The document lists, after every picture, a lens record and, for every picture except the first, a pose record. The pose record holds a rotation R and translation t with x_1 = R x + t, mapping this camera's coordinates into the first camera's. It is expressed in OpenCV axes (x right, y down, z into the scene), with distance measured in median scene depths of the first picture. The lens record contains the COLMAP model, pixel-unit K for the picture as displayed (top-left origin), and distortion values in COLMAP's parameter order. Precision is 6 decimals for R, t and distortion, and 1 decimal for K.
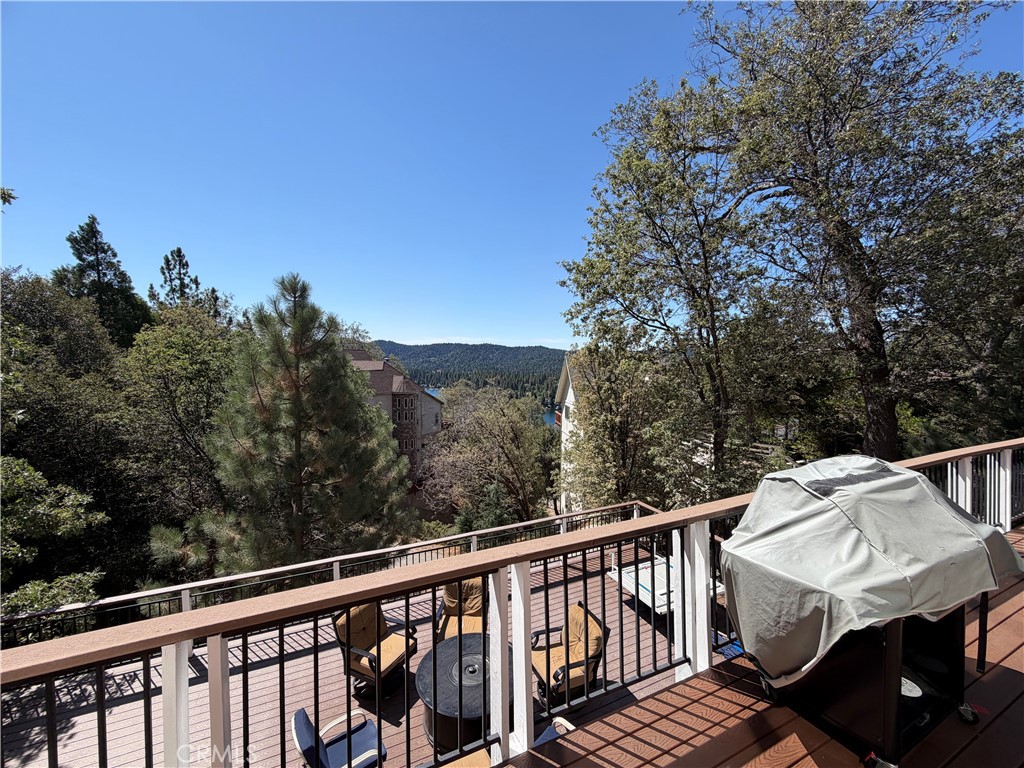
lens RADIAL K [[408.4, 0, 508.1], [0, 408.4, 387.1], [0, 0, 1]] dist [-0.002648, 0.000810]
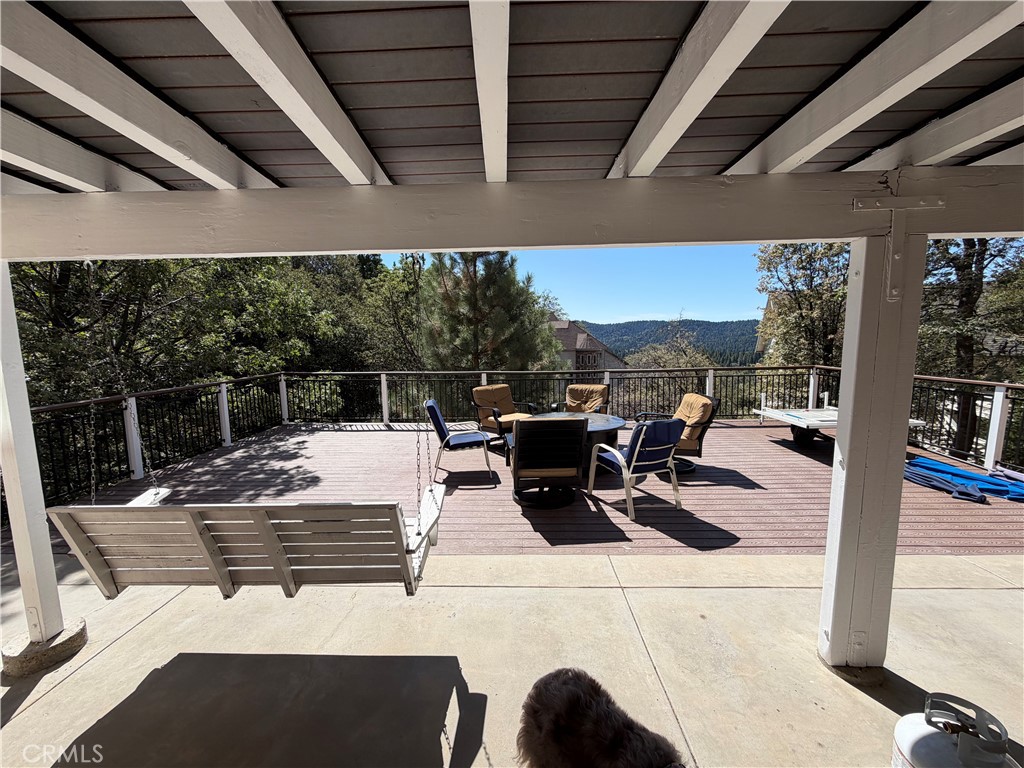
lens RADIAL K [[408.4, 0, 507.2], [0, 408.4, 382.9], [0, 0, 1]] dist [-0.002648, 0.000810]
pose [[0.894553, 0.027838, -0.446094, 0.043887], [-0.010052, 0.999059, 0.042187, 0.100015], [0.446849, -0.033255, 0.893991, -0.011130]]
